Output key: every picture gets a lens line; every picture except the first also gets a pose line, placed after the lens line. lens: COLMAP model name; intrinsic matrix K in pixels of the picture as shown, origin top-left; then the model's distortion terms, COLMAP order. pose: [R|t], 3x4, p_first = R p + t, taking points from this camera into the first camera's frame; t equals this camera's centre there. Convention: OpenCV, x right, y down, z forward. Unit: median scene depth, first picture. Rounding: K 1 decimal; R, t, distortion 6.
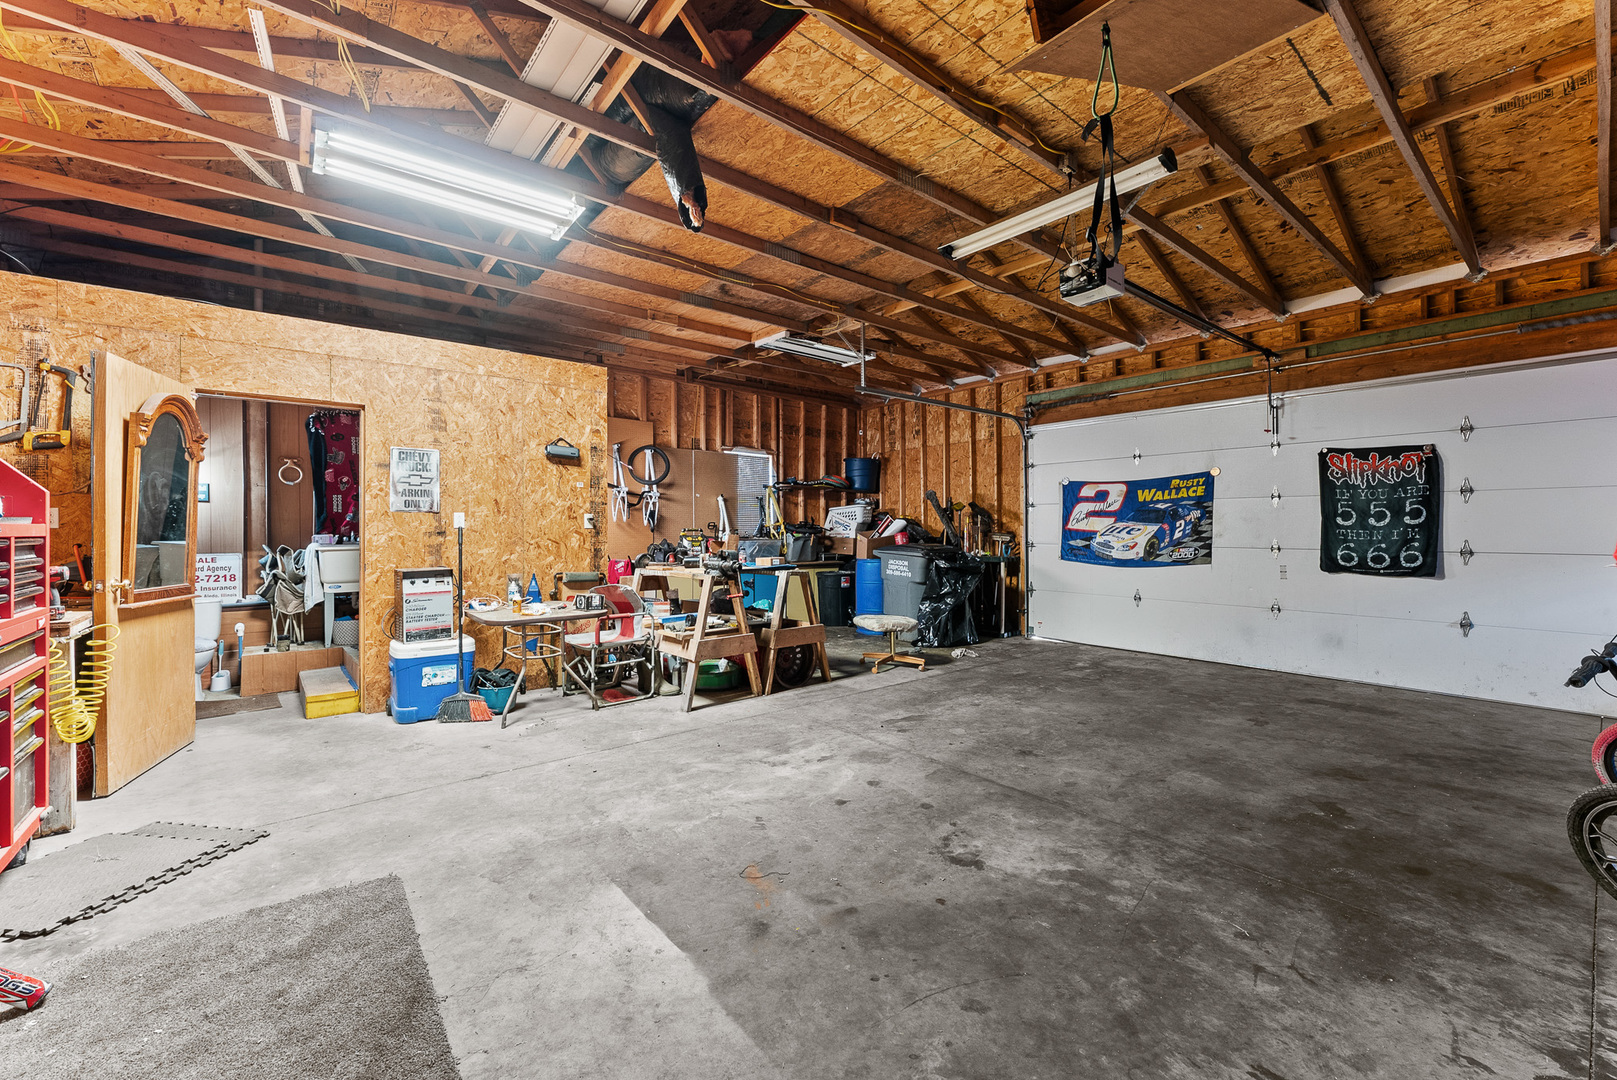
lens RADIAL K [[657.4, 0, 809.5], [0, 657.4, 531.1], [0, 0, 1]] dist [0.000287, -0.000433]
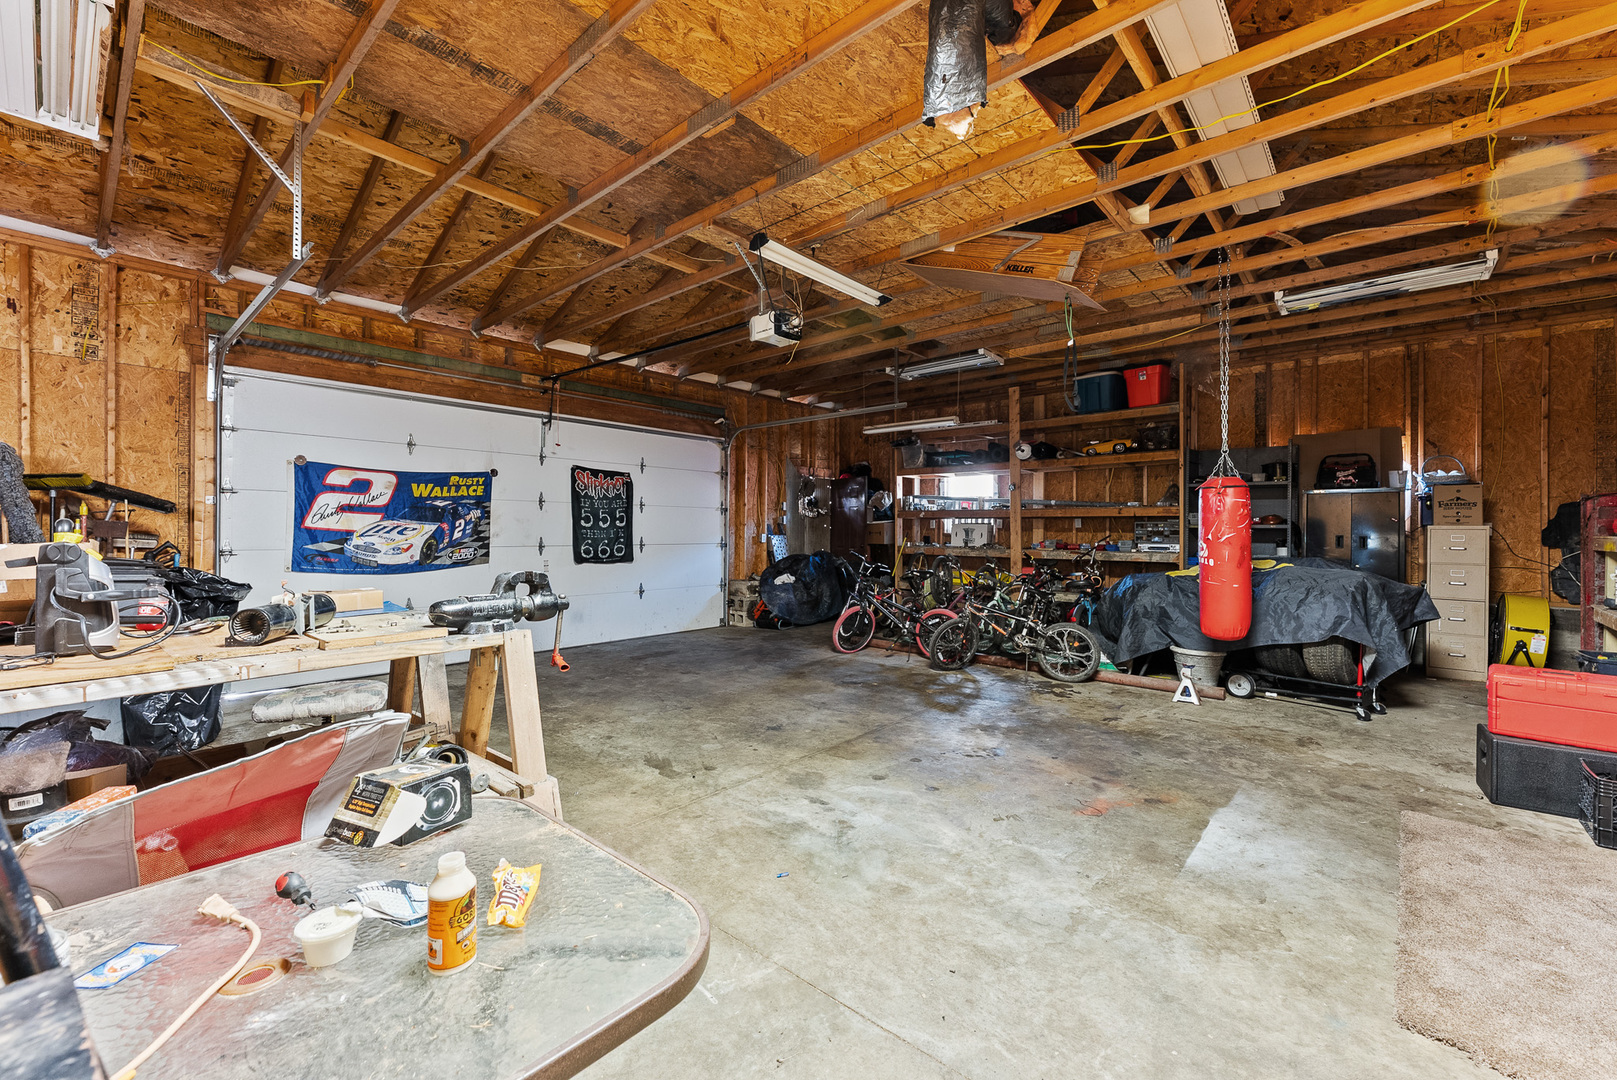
lens RADIAL K [[657.4, 0, 809.5], [0, 657.4, 531.1], [0, 0, 1]] dist [0.000287, -0.000433]
pose [[-0.164957, 0.000378, 0.986301, -0.697520], [-0.000672, 1.000000, -0.000496, 0.000628], [-0.986300, -0.000745, -0.164957, 0.996122]]
